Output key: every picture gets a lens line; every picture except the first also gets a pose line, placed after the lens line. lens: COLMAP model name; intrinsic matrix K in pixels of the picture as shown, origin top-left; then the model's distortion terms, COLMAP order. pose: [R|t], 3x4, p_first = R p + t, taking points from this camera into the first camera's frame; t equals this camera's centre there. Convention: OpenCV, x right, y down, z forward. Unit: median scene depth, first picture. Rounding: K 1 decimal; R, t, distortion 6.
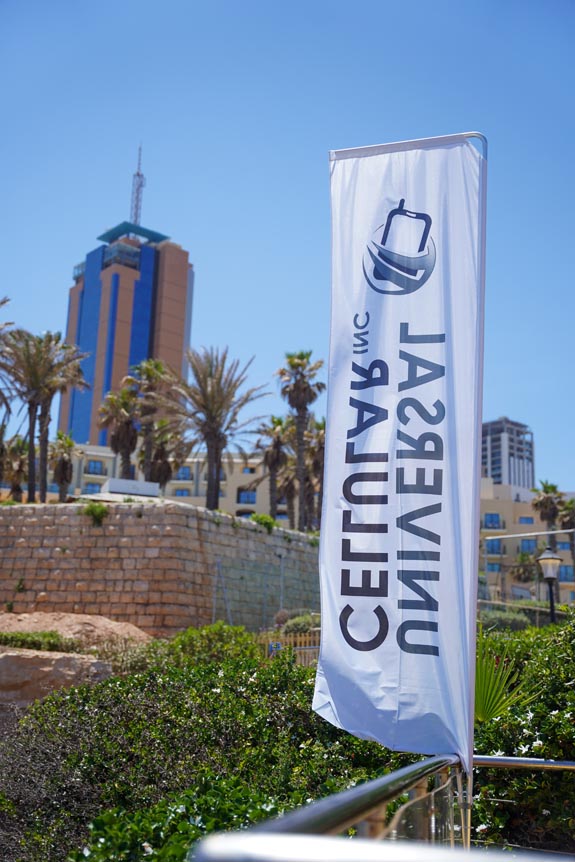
lens RADIAL K [[1105.6, 0, 287.5], [0, 1105.6, 431.0], [0, 0, 1]] dist [0.240534, 0.003907]
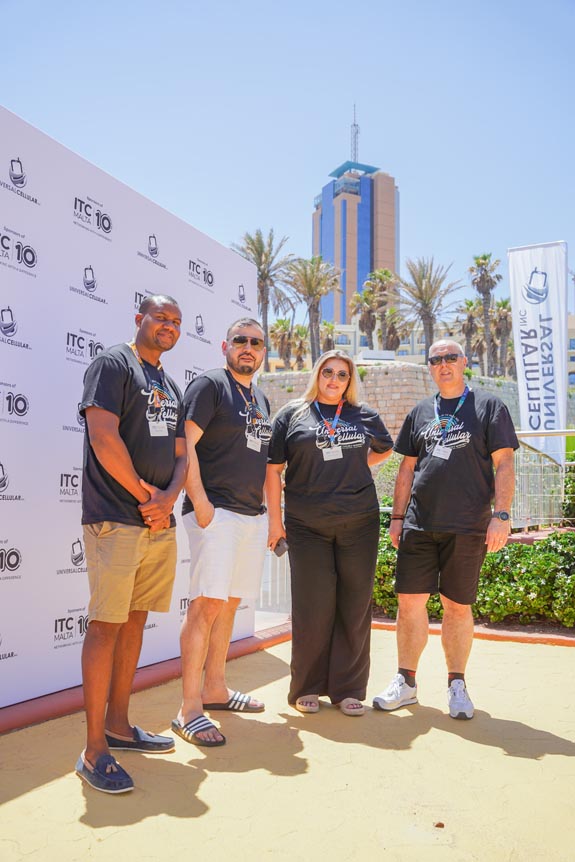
lens RADIAL K [[875.6, 0, 287.5], [0, 875.6, 431.0], [0, 0, 1]] dist [-0.002728, 0.001149]
pose [[0.976717, -0.050662, -0.208465, -0.011831], [0.081912, 0.986164, 0.144120, -0.028931], [0.198279, -0.157841, 0.967353, -0.209830]]
